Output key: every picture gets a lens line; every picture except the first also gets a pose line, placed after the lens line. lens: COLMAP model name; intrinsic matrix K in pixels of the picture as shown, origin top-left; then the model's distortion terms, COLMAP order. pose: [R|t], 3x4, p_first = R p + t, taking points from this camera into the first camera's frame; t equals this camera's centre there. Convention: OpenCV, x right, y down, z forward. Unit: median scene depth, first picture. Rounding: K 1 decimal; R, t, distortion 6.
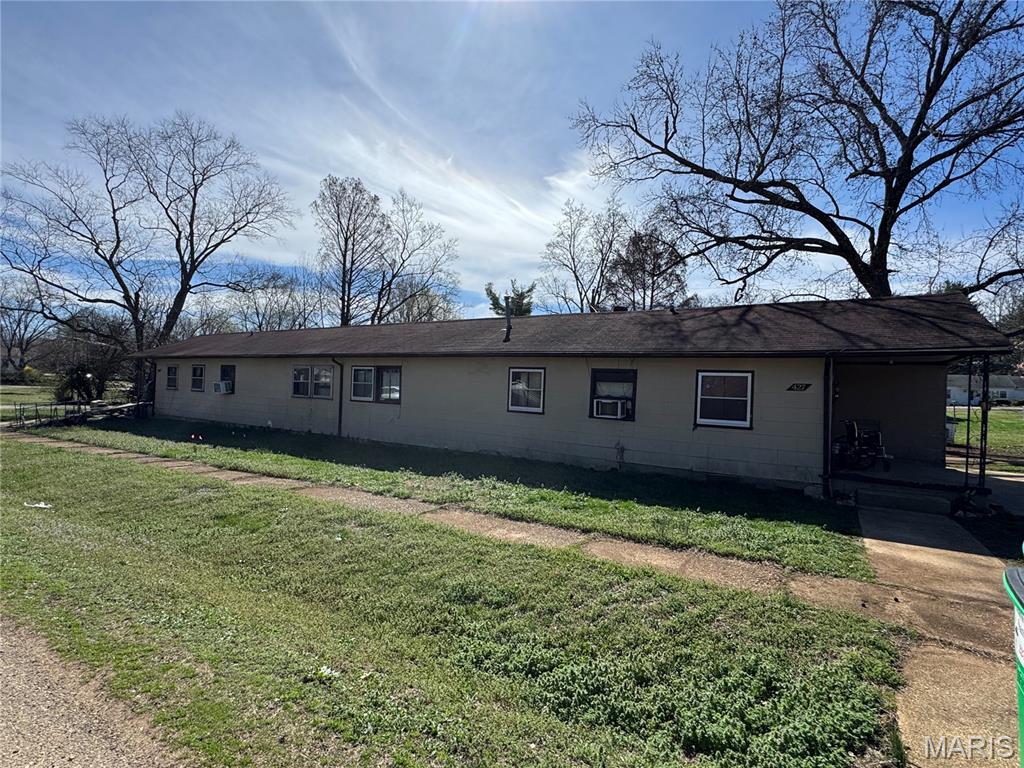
lens RADIAL K [[490.3, 0, 509.2], [0, 490.3, 385.4], [0, 0, 1]] dist [-0.001712, -0.000288]
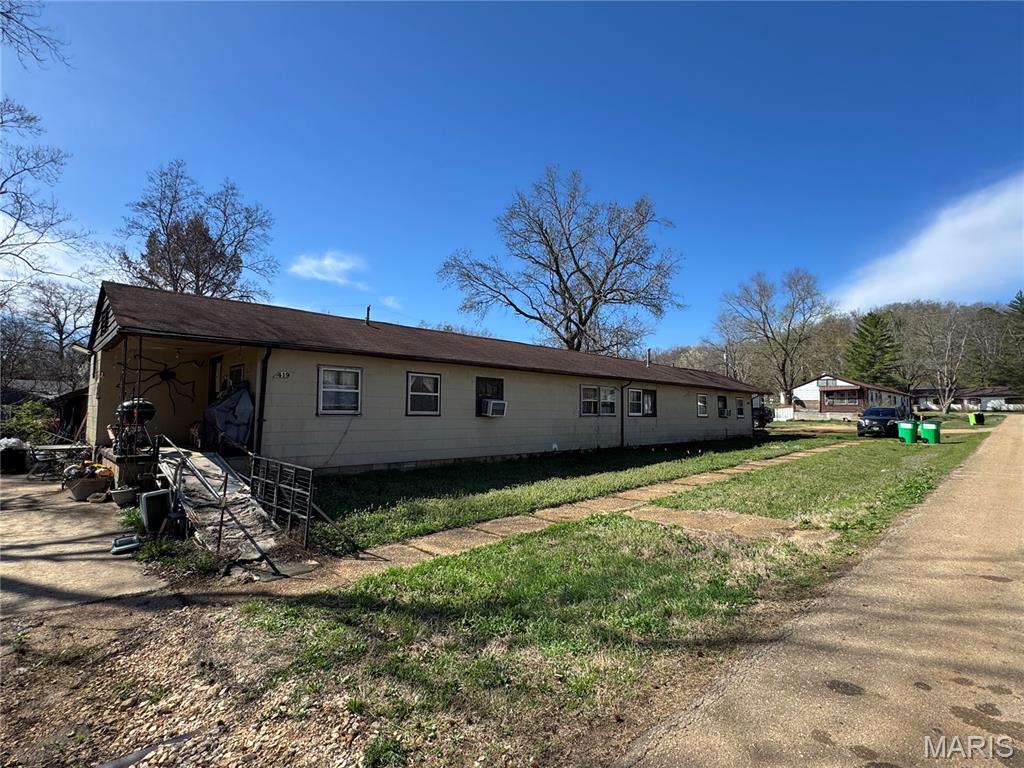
lens RADIAL K [[490.1, 0, 512.0], [0, 490.1, 384.0], [0, 0, 1]] dist [-0.001507, -0.000159]
pose [[0.253014, 0.004458, 0.967452, -1.542478], [-0.036554, 0.999319, 0.004956, -0.044411], [-0.966772, -0.036618, 0.253005, 0.949039]]
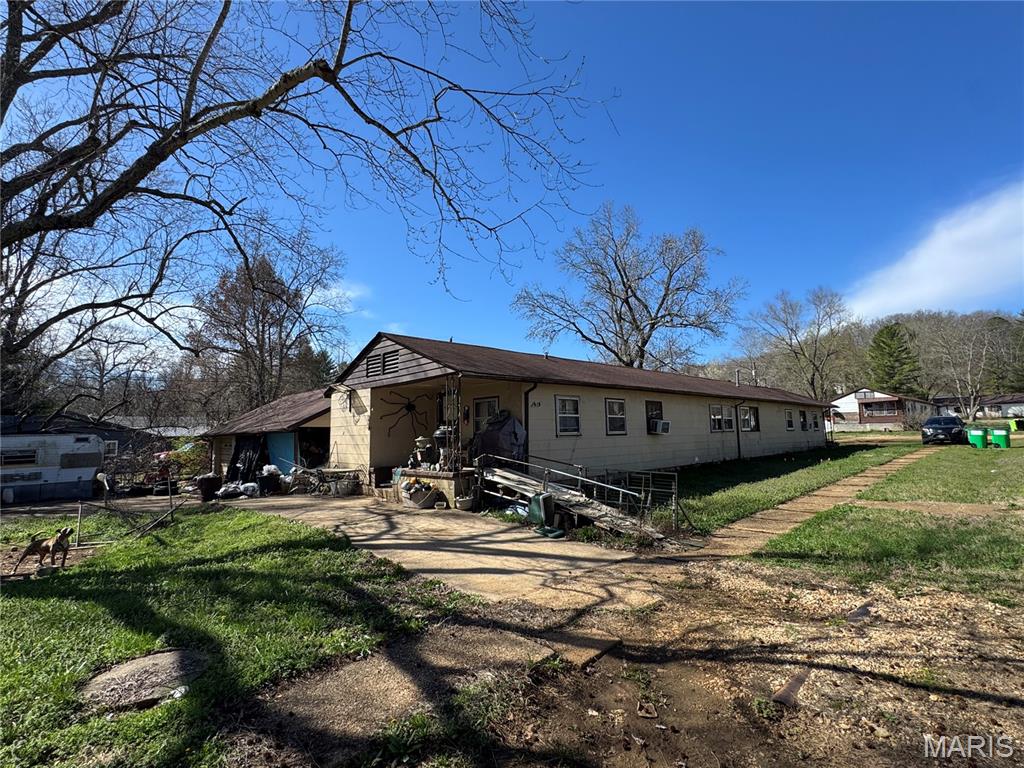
lens RADIAL K [[490.3, 0, 509.2], [0, 490.3, 385.4], [0, 0, 1]] dist [-0.001712, -0.000288]
pose [[0.257129, 0.036779, 0.965677, -1.772763], [-0.005184, 0.999314, -0.036680, -0.043303], [-0.966363, 0.004426, 0.257143, 1.242267]]
